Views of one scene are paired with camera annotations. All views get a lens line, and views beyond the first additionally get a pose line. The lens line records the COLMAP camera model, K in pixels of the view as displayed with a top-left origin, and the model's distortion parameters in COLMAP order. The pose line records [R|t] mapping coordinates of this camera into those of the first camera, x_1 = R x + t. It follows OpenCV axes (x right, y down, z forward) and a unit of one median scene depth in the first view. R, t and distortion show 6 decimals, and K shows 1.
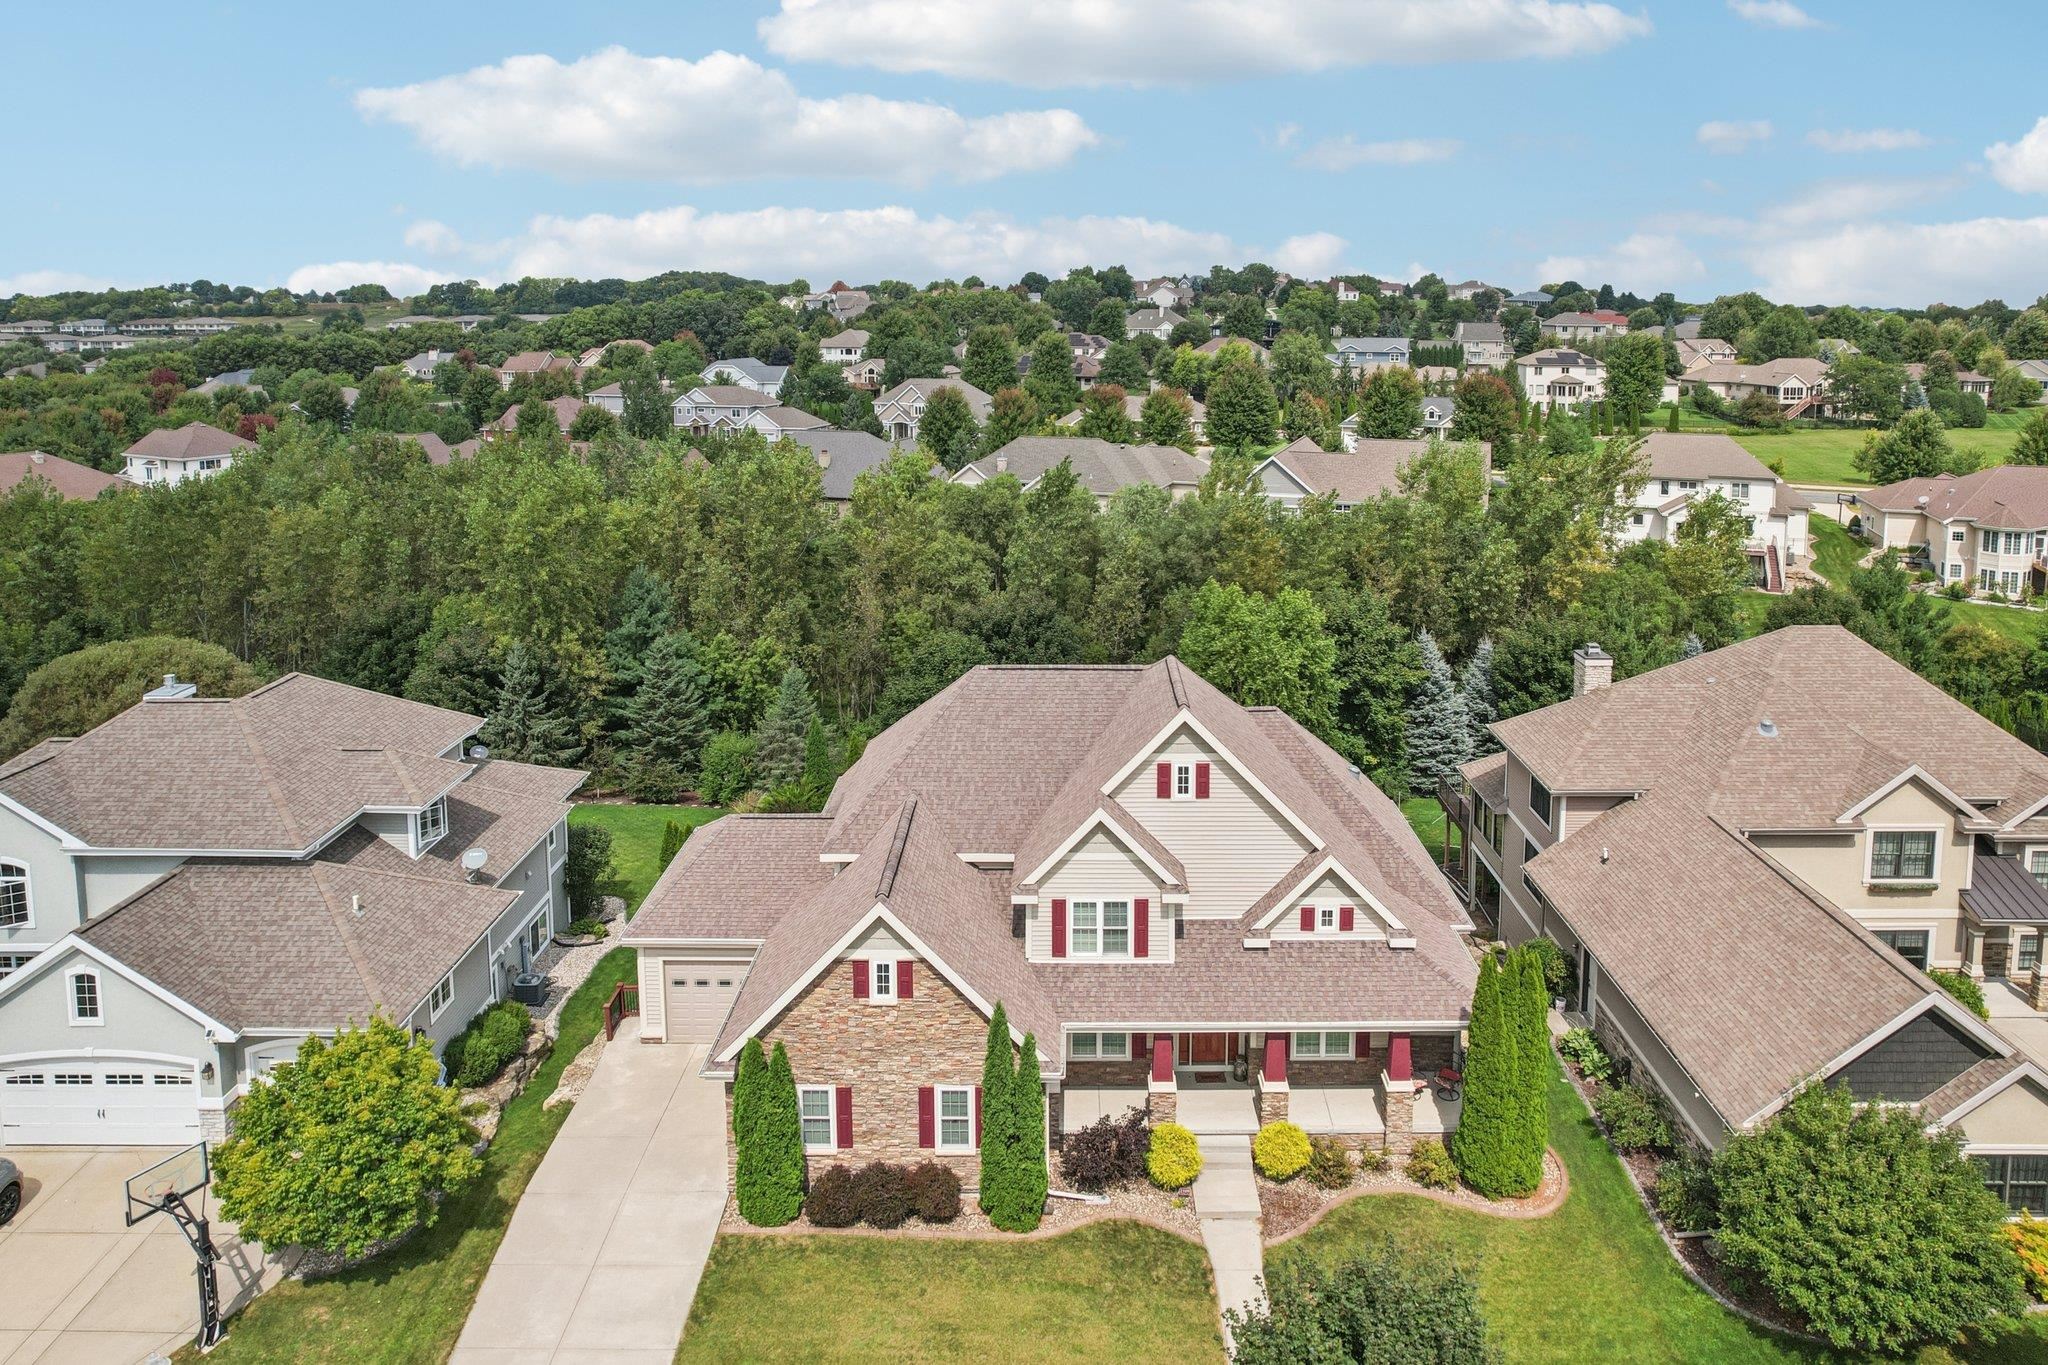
lens RADIAL K [[1370.9, 0, 1071.8], [0, 1370.9, 491.3], [0, 0, 1]] dist [-0.055358, 0.030788]
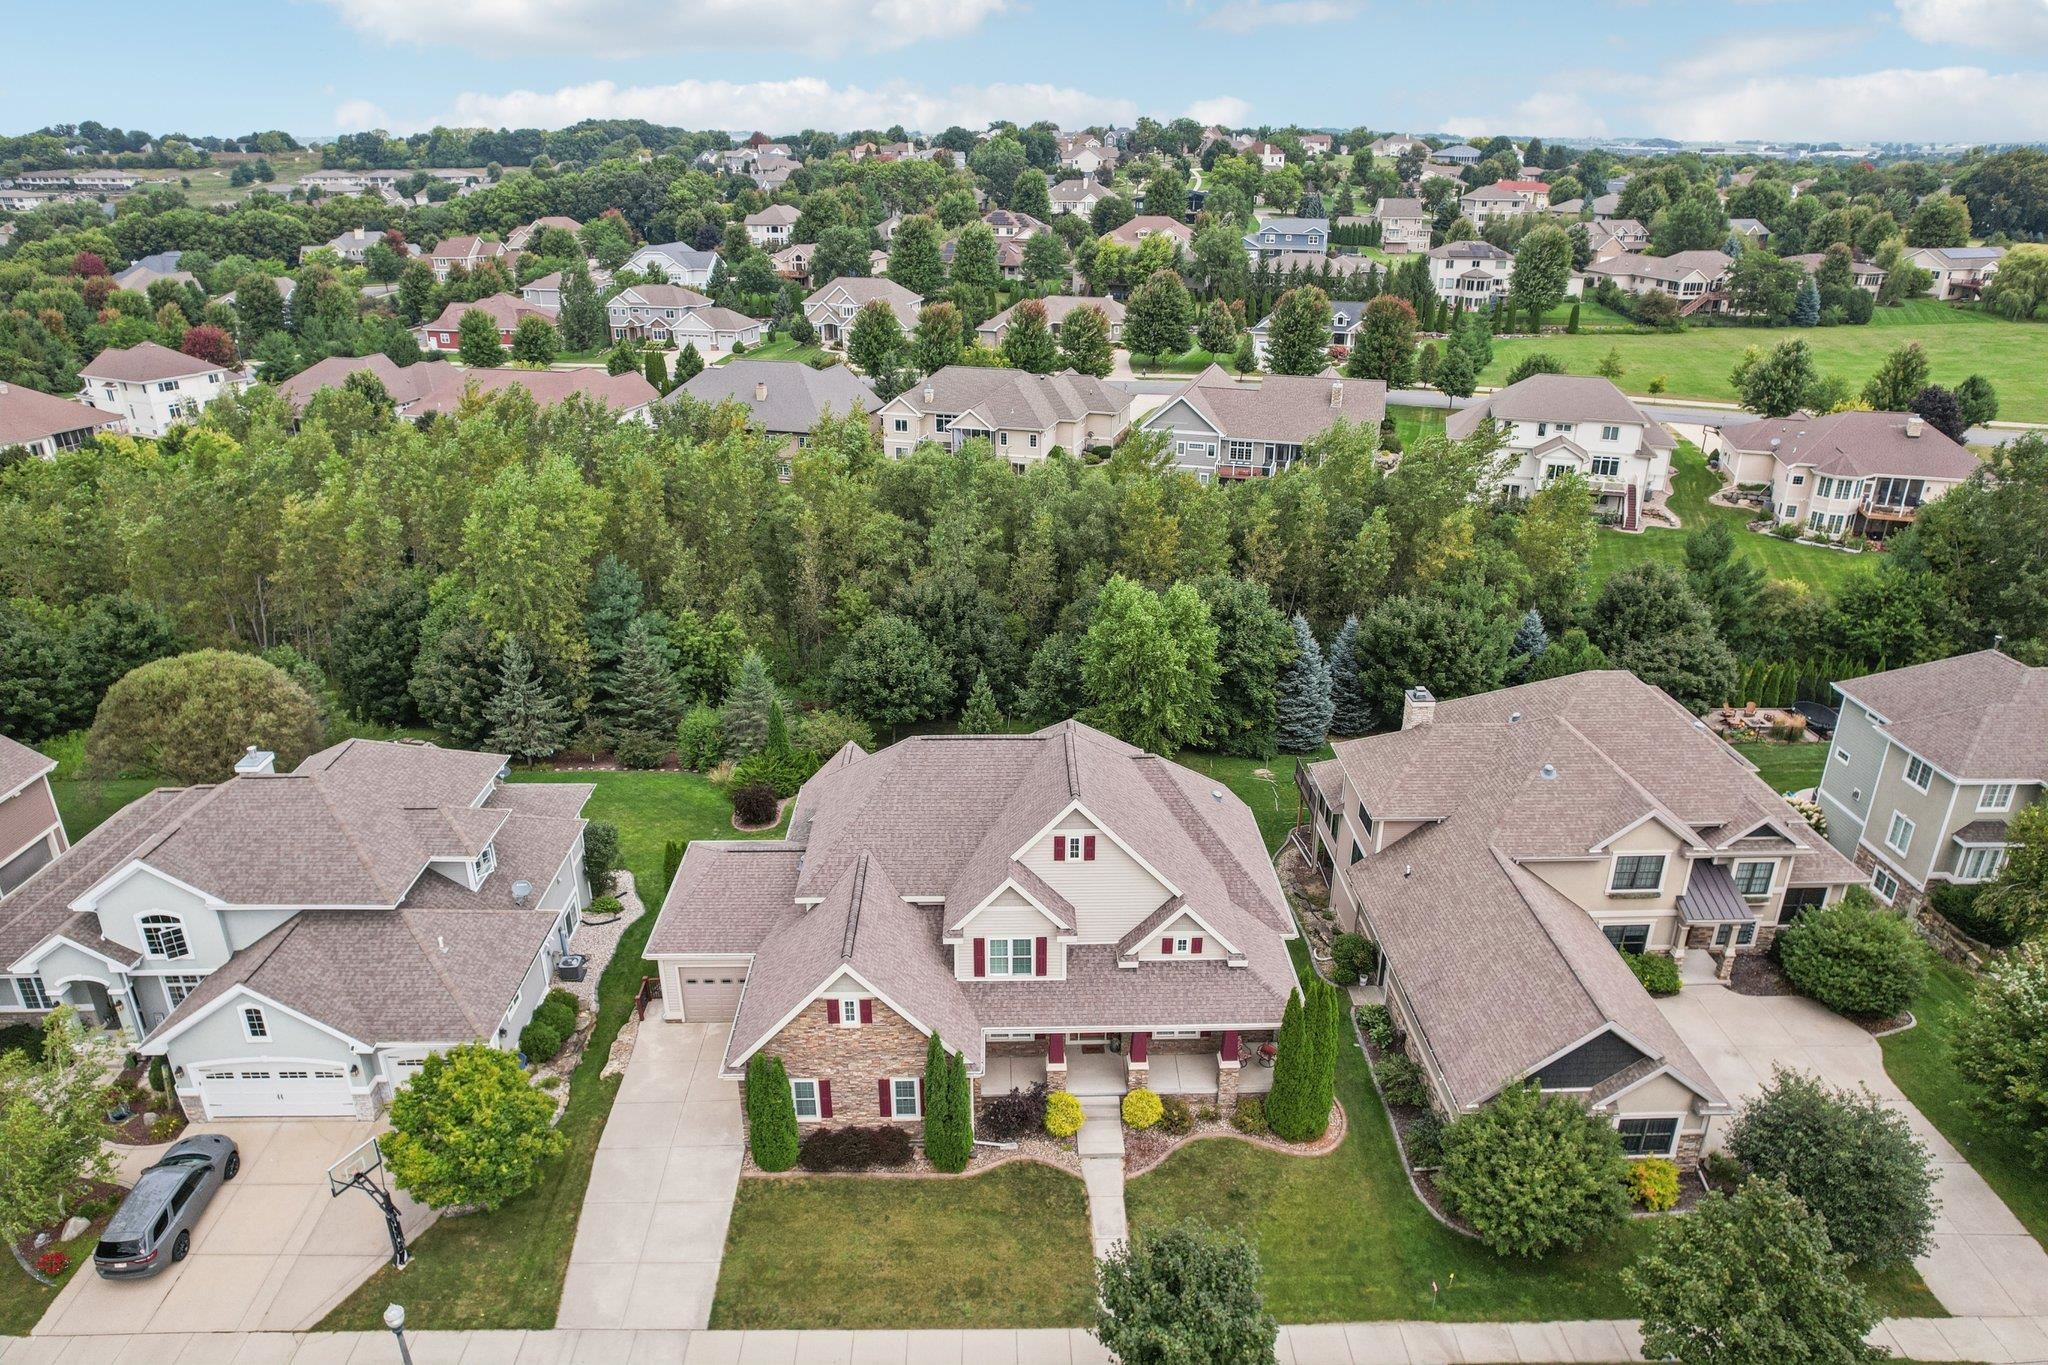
lens RADIAL K [[1298.9, 0, 1021.9], [0, 1298.9, 719.2], [0, 0, 1]] dist [-0.067095, 0.054258]
pose [[0.999850, -0.008810, 0.014929, 0.014371], [0.004161, 0.958028, 0.286643, -0.249333], [-0.016828, -0.286538, 0.957921, -0.135225]]
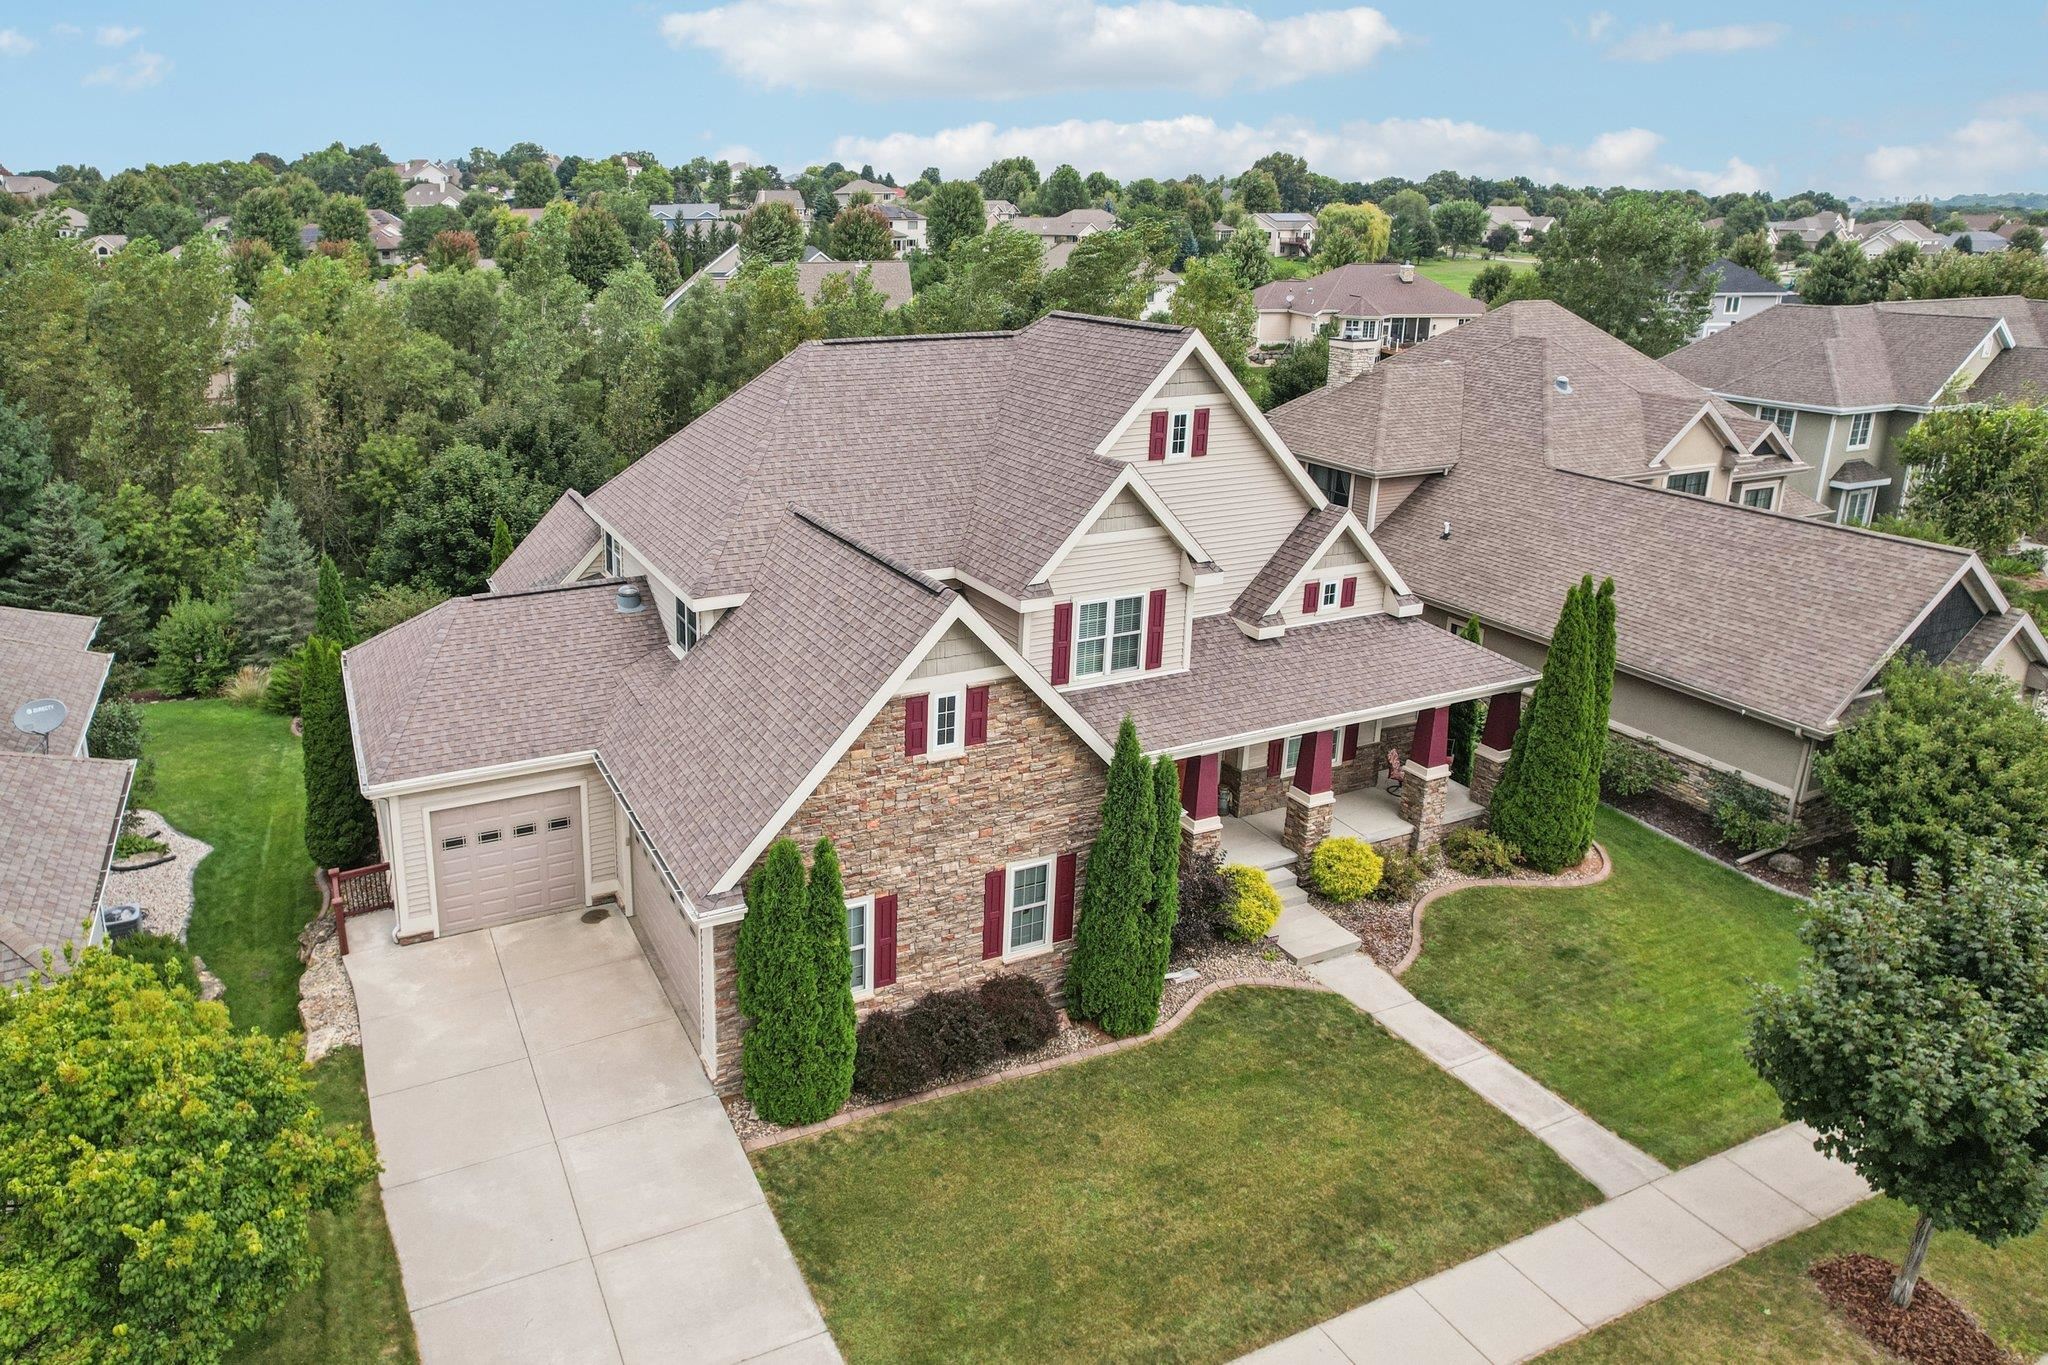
lens RADIAL K [[1361.2, 0, 904.9], [0, 1361.2, 574.8], [0, 0, 1]] dist [-0.036717, 0.000555]
pose [[0.912988, -0.114013, 0.391732, -0.347314], [0.063307, 0.988119, 0.140044, 0.166508], [-0.403045, -0.103060, 0.909359, 0.354745]]
